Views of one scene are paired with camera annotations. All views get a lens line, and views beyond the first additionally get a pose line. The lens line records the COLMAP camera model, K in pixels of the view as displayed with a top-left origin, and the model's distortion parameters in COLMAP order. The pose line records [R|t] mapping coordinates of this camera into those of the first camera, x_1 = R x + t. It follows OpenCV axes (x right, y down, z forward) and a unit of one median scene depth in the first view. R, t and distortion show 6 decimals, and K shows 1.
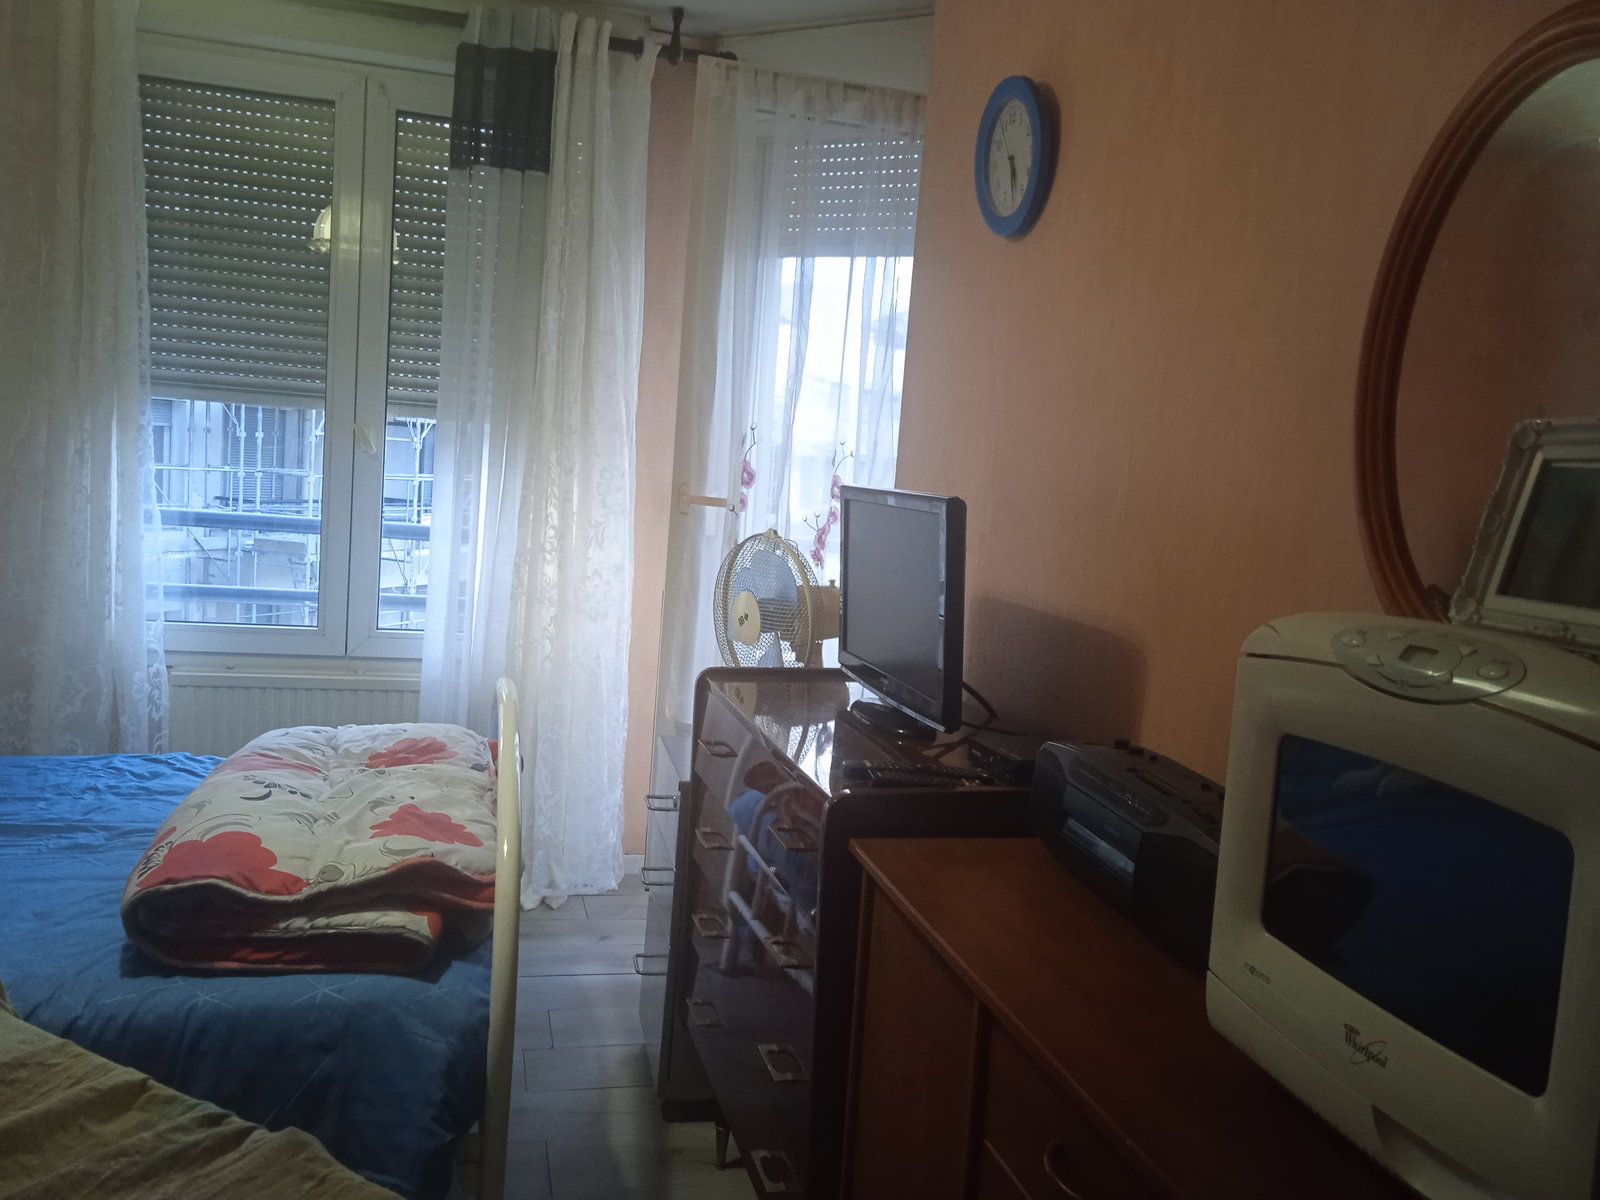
lens RADIAL K [[1297.7, 0, 751.4], [0, 1297.7, 601.5], [0, 0, 1]] dist [0.106702, -0.006630]
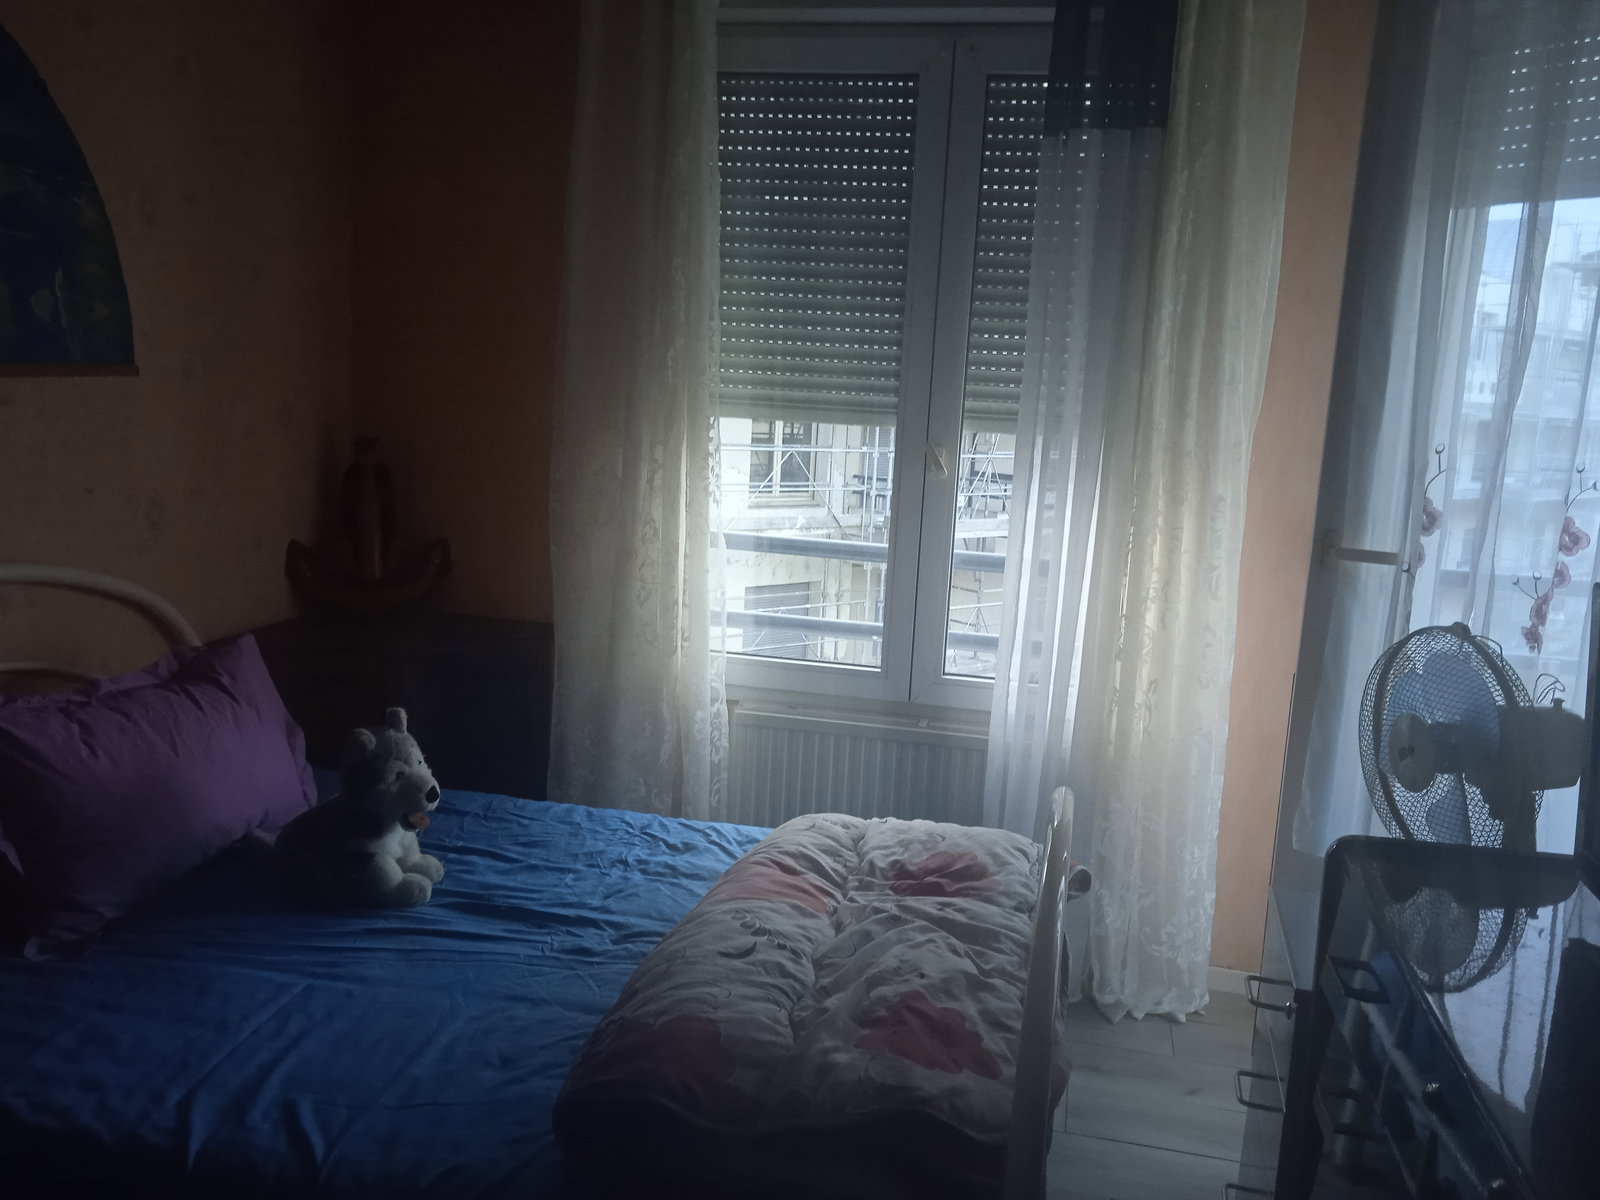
lens RADIAL K [[1298.3, 0, 800.0], [0, 1298.3, 600.0], [0, 0, 1]] dist [0.035350, -0.148372]
pose [[0.902072, 0.053480, -0.428260, -0.006428], [-0.040434, 0.998401, 0.039508, -0.069091], [0.429688, -0.018322, 0.902791, 0.208203]]
